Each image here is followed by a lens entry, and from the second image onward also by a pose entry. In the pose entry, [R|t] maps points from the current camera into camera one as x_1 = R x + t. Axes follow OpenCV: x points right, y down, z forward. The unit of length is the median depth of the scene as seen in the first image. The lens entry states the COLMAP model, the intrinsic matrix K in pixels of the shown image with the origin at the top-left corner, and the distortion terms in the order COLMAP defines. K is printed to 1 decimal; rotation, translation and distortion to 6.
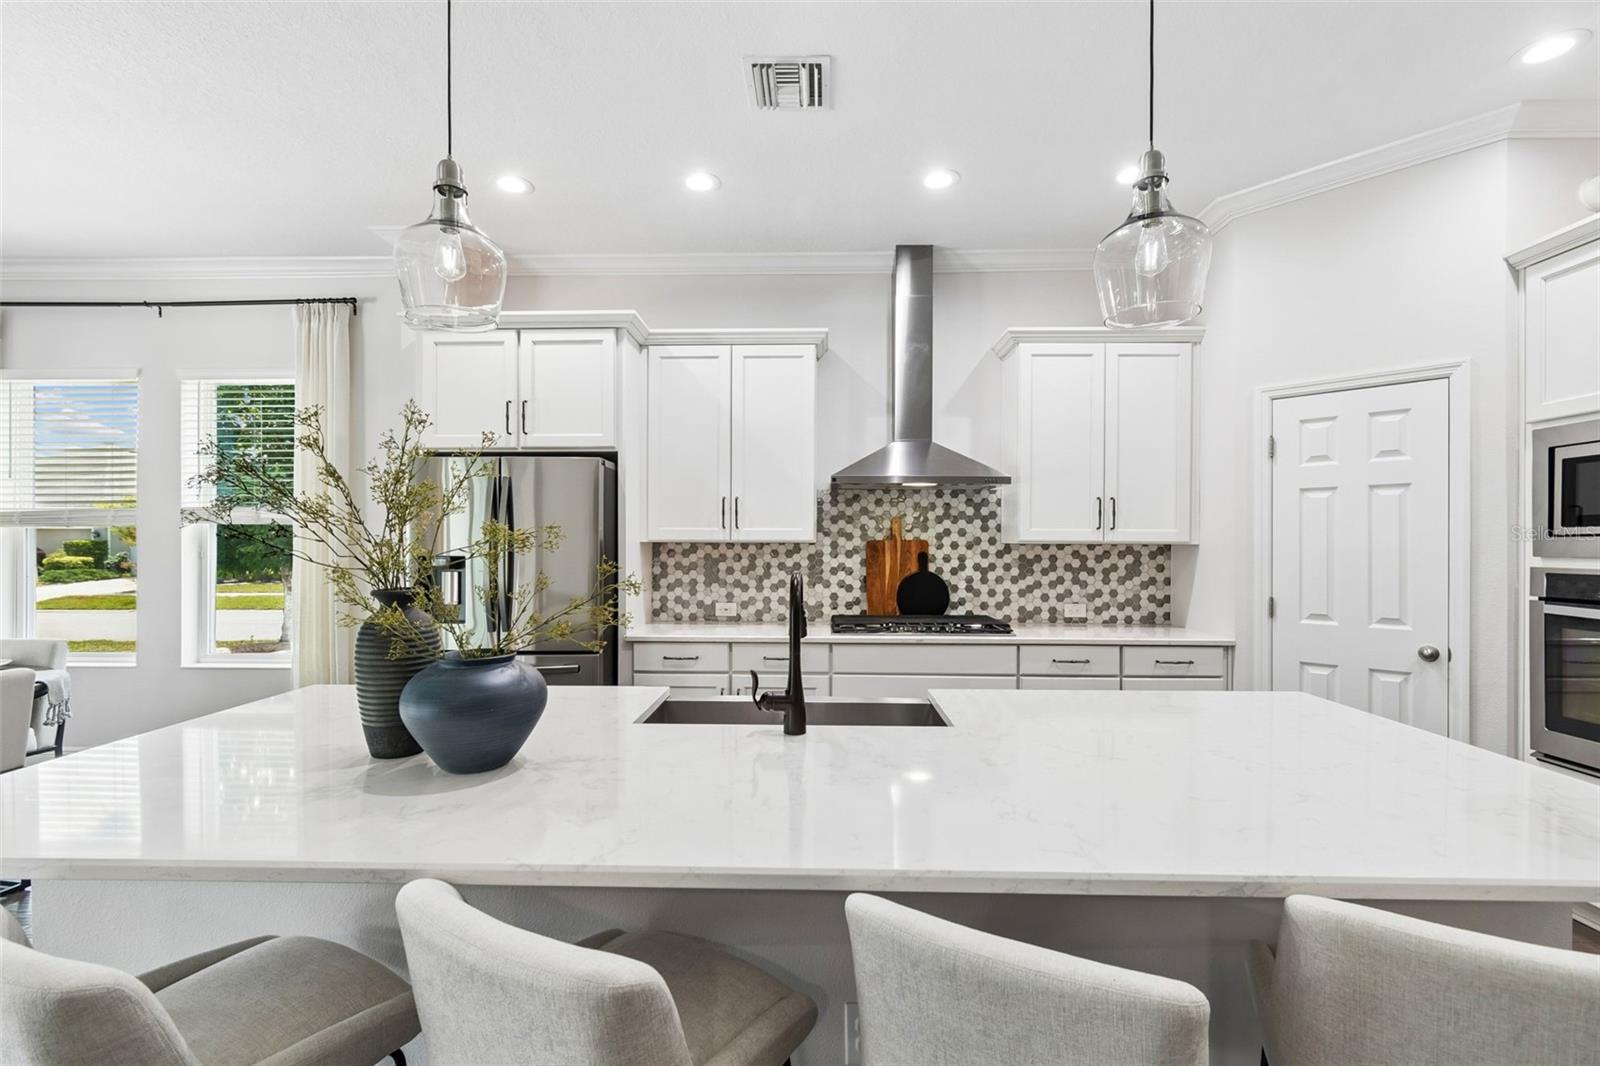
lens RADIAL K [[713.2, 0, 795.4], [0, 713.2, 538.9], [0, 0, 1]] dist [0.003075, -0.001960]
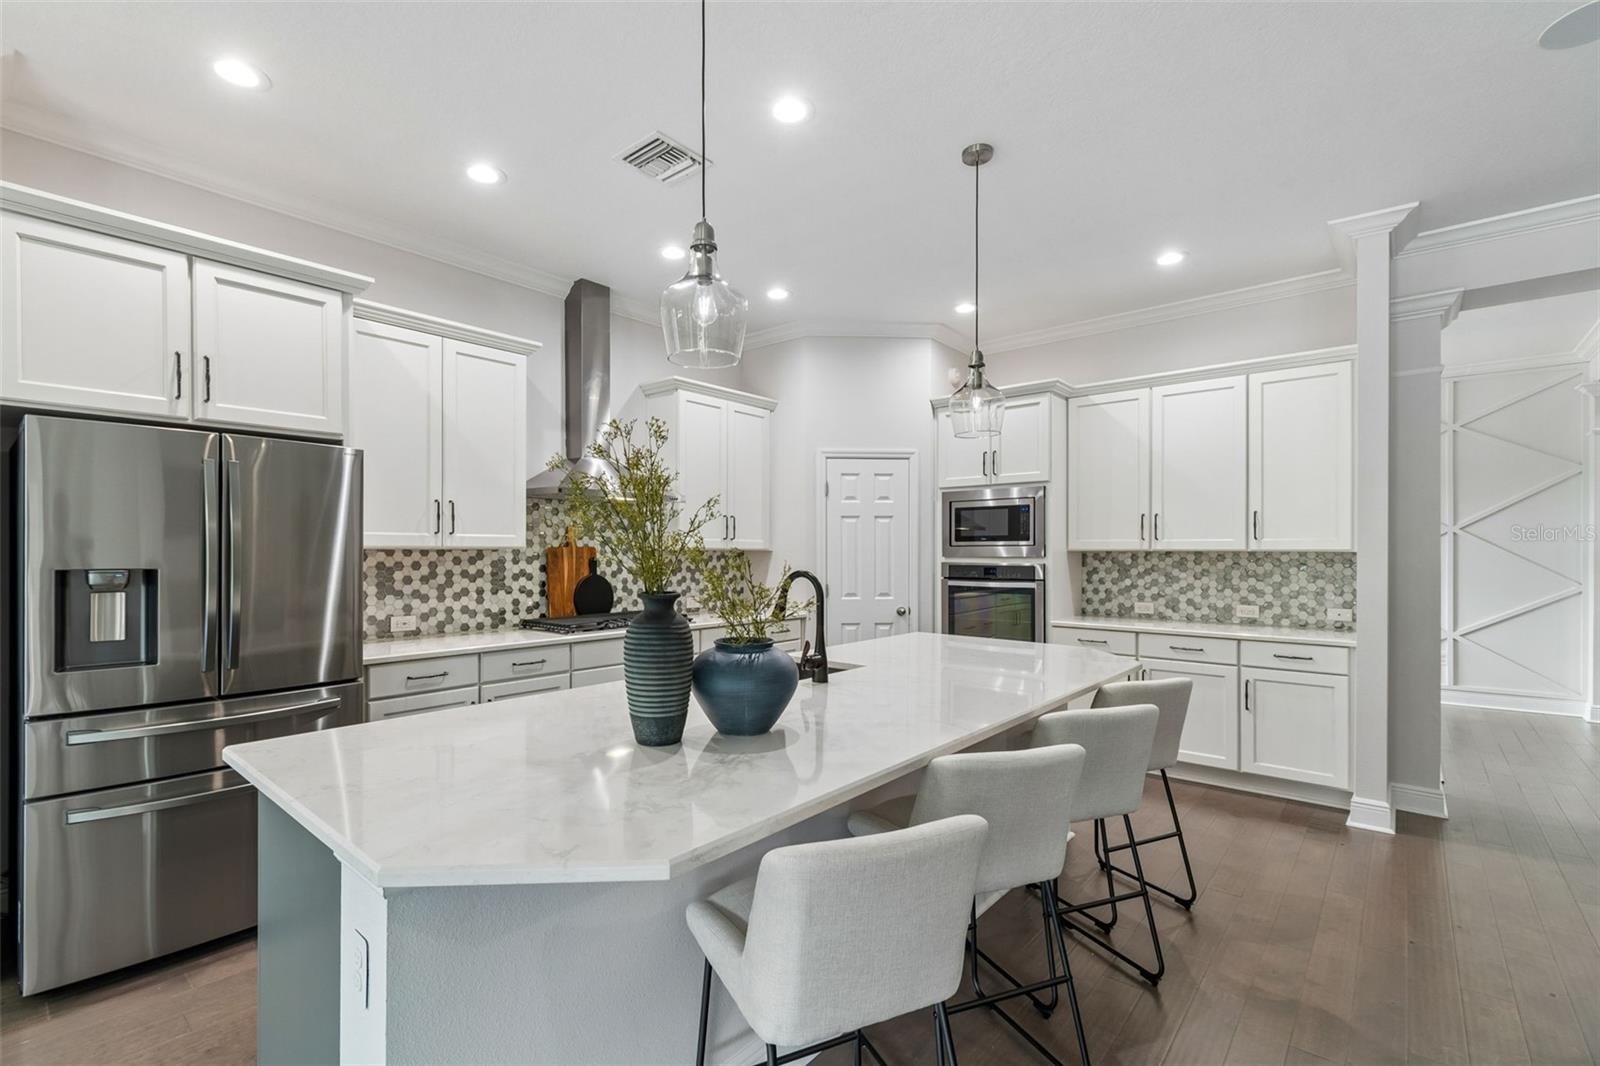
lens RADIAL K [[713.2, 0, 783.0], [0, 713.2, 544.4], [0, 0, 1]] dist [0.003075, -0.001960]
pose [[0.636826, 0.006214, 0.770983, -0.490314], [-0.005224, 0.999979, -0.003745, 0.000113], [-0.770990, -0.001642, 0.636845, 0.059861]]
